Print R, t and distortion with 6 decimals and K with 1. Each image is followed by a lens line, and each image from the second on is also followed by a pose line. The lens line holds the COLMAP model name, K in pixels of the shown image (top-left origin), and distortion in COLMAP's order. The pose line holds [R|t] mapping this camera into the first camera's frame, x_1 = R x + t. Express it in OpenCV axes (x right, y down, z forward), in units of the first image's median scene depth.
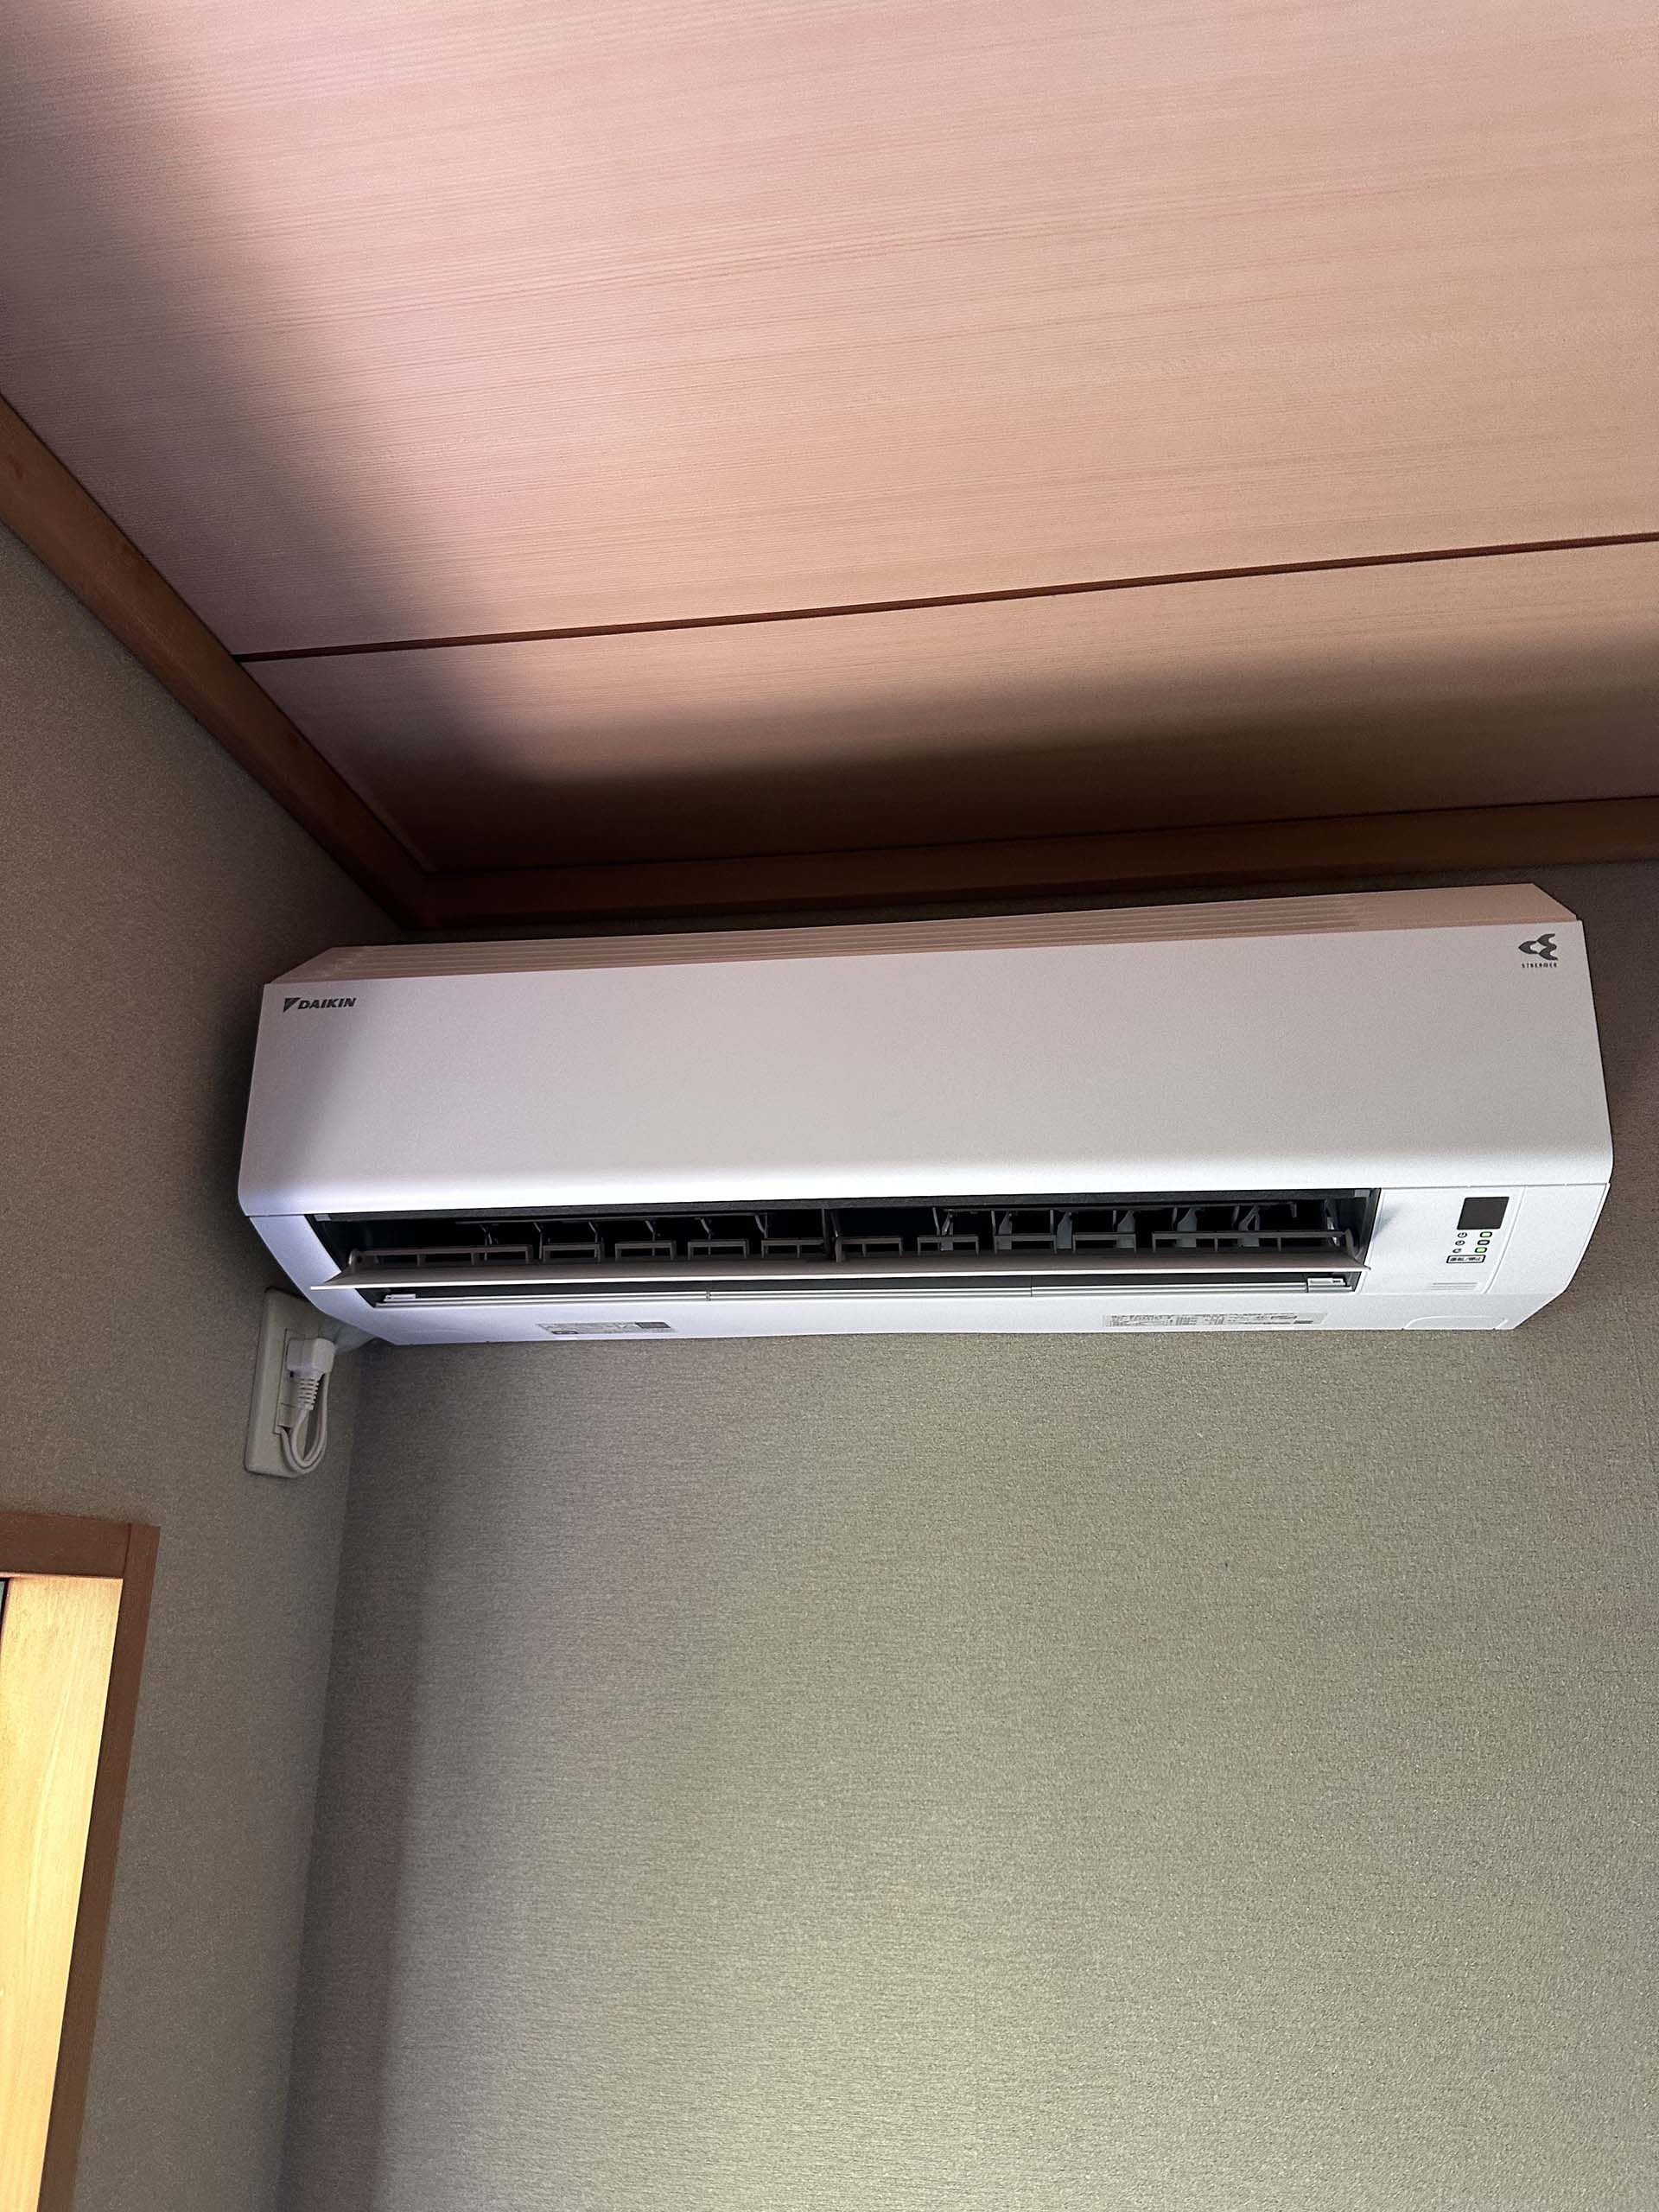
lens RADIAL K [[1591.5, 0, 811.3], [0, 1591.5, 1098.1], [0, 0, 1]] dist [-0.023226, -0.009385]
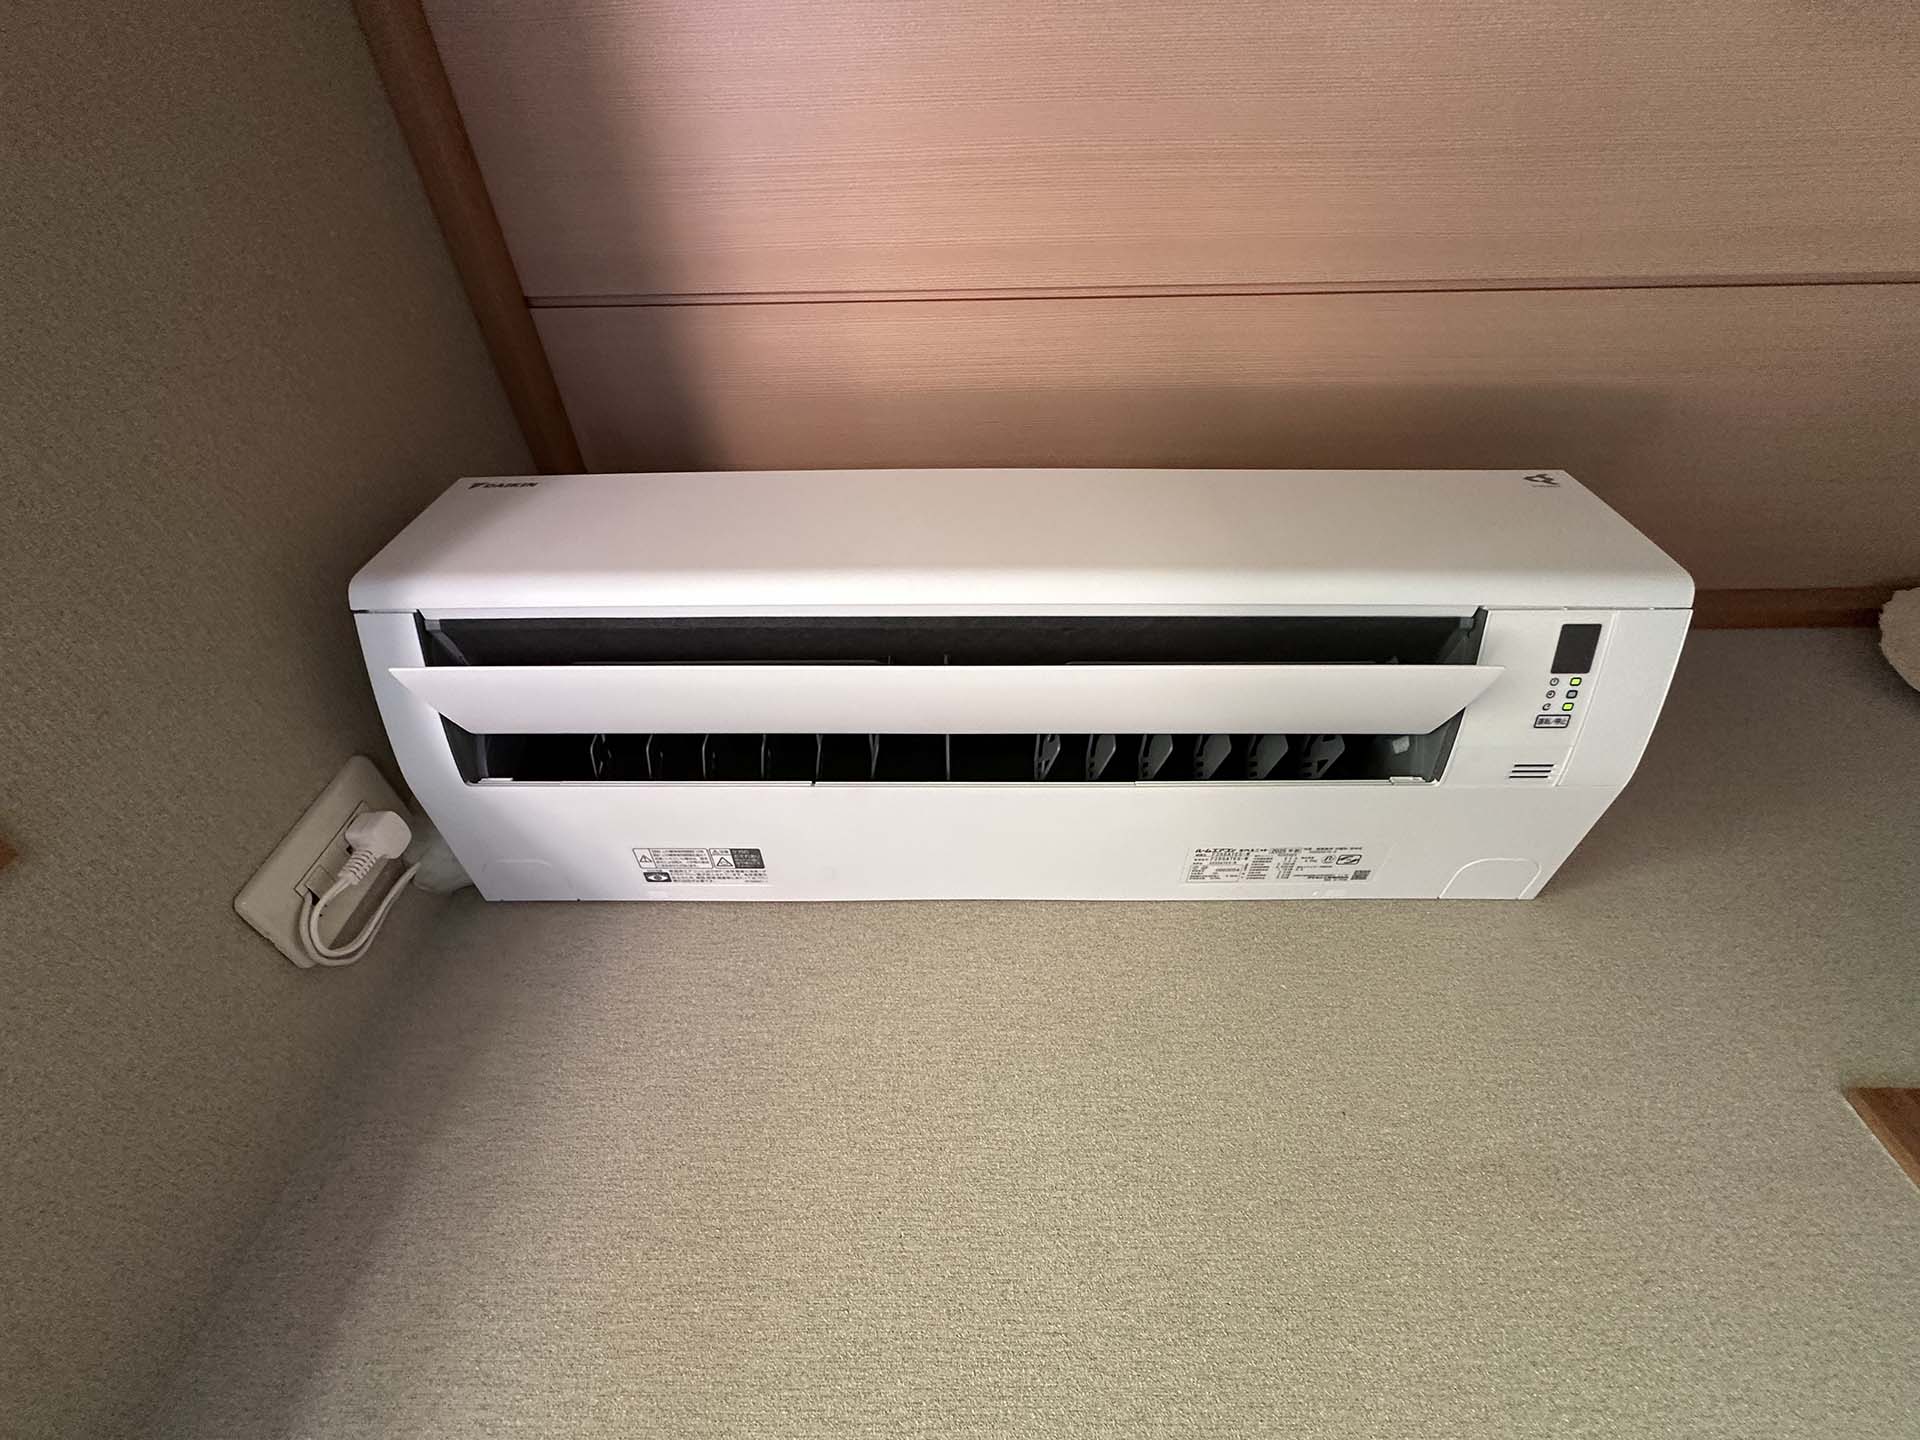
lens RADIAL K [[774.0, 0, 952.7], [0, 774.0, 723.1], [0, 0, 1]] dist [-0.014067, 0.002039]
pose [[0.988915, 0.106352, 0.103620, -0.032782], [-0.041715, 0.868734, -0.493519, 0.331795], [-0.142505, 0.483725, 0.863540, 0.546690]]
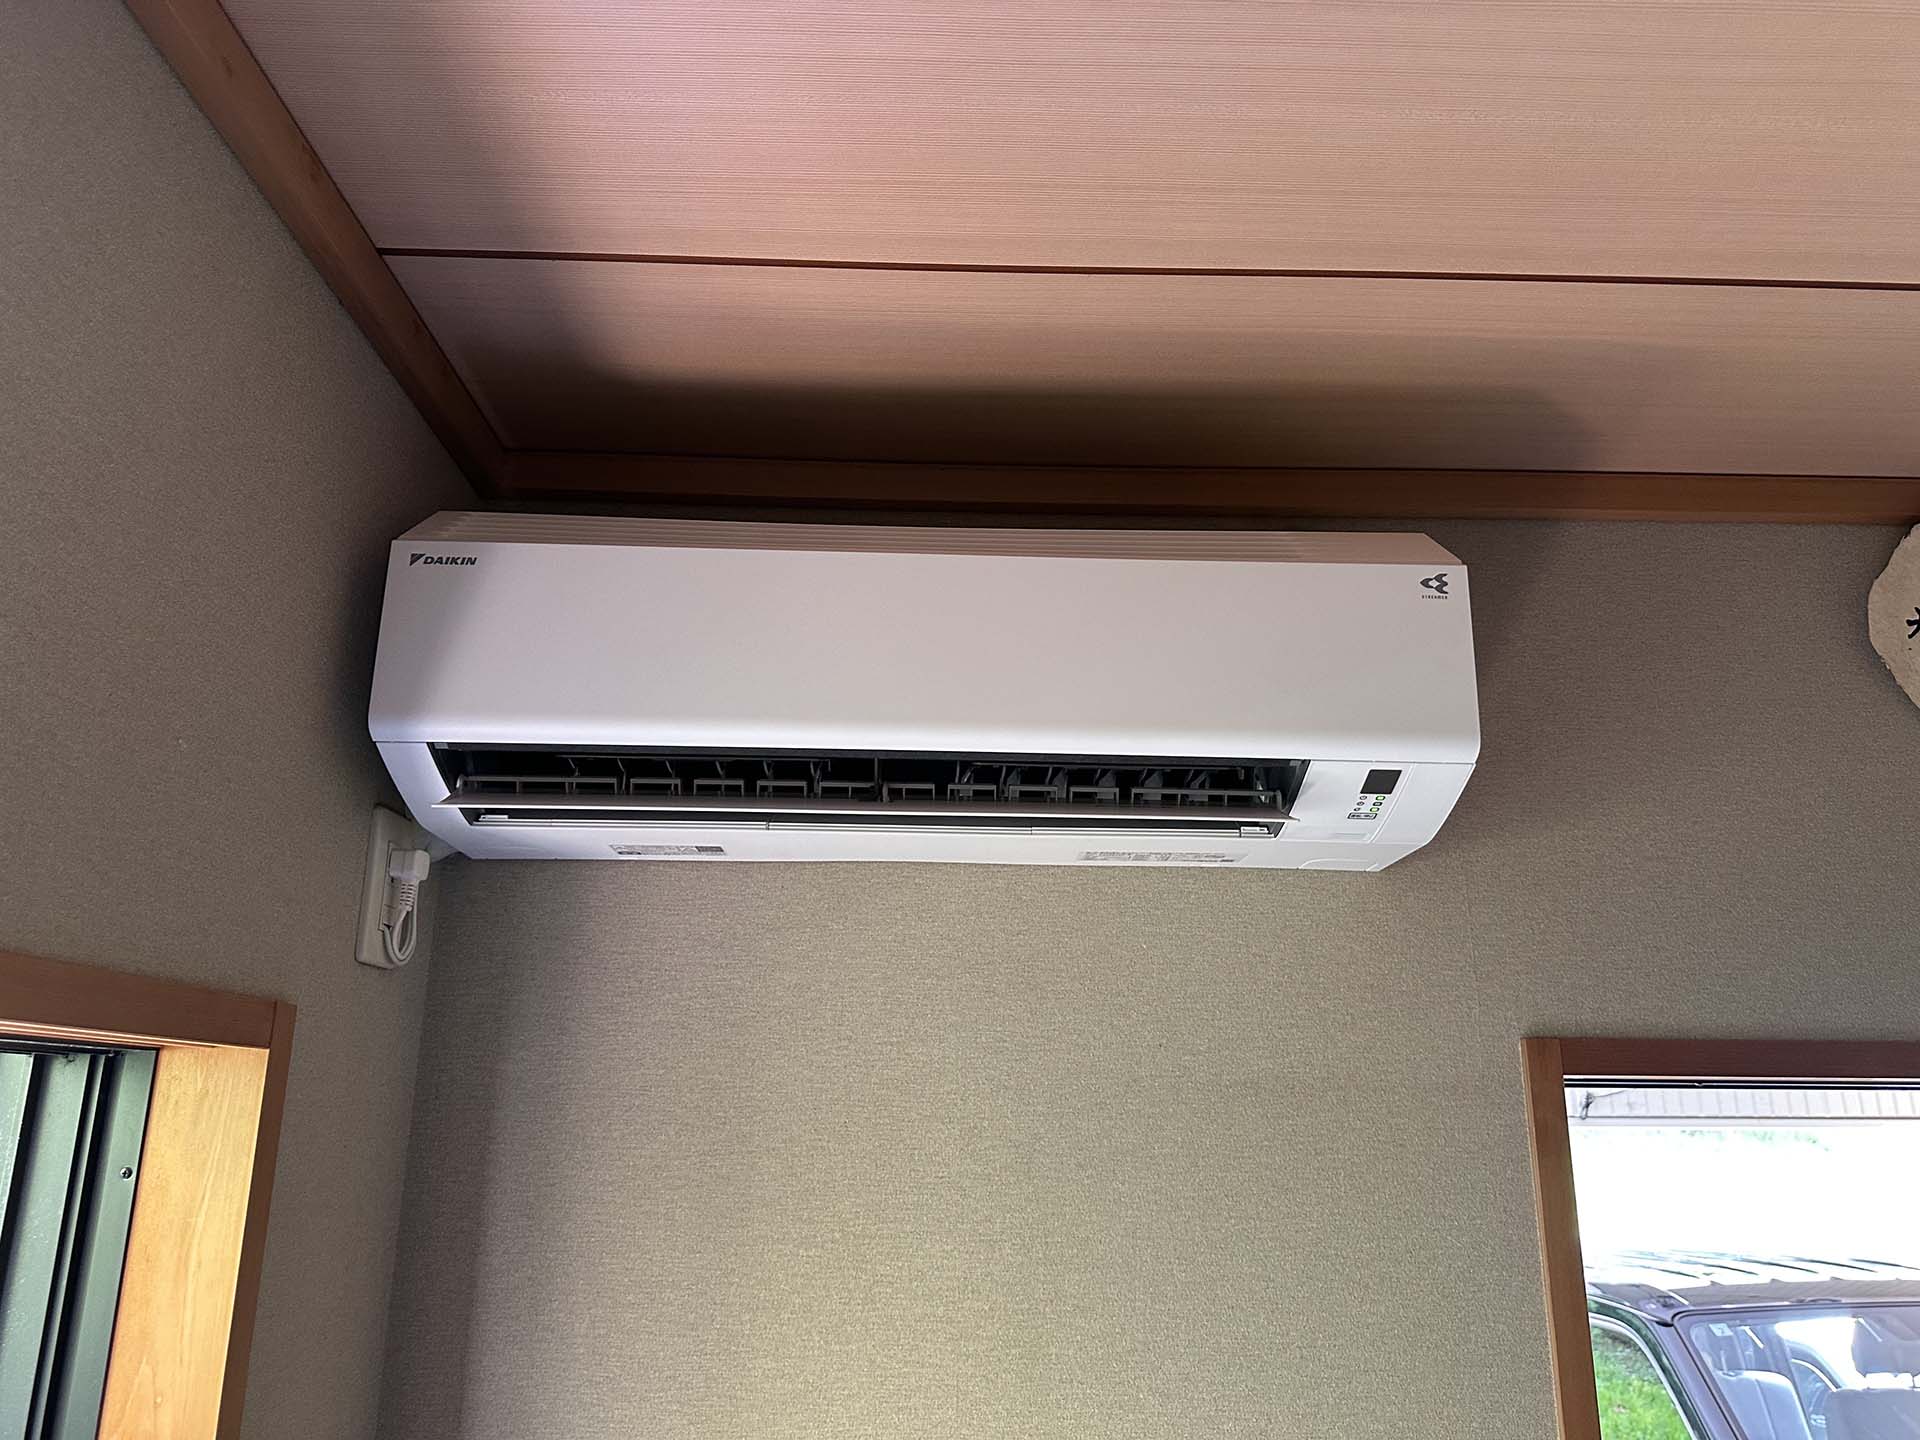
lens RADIAL K [[1381.5, 0, 974.7], [0, 1381.5, 728.0], [0, 0, 1]] dist [-0.023226, -0.009385]
pose [[0.982174, 0.047525, 0.181867, -0.103412], [-0.055414, 0.997719, 0.038544, 0.001962], [-0.179620, -0.047935, 0.982567, -0.057082]]
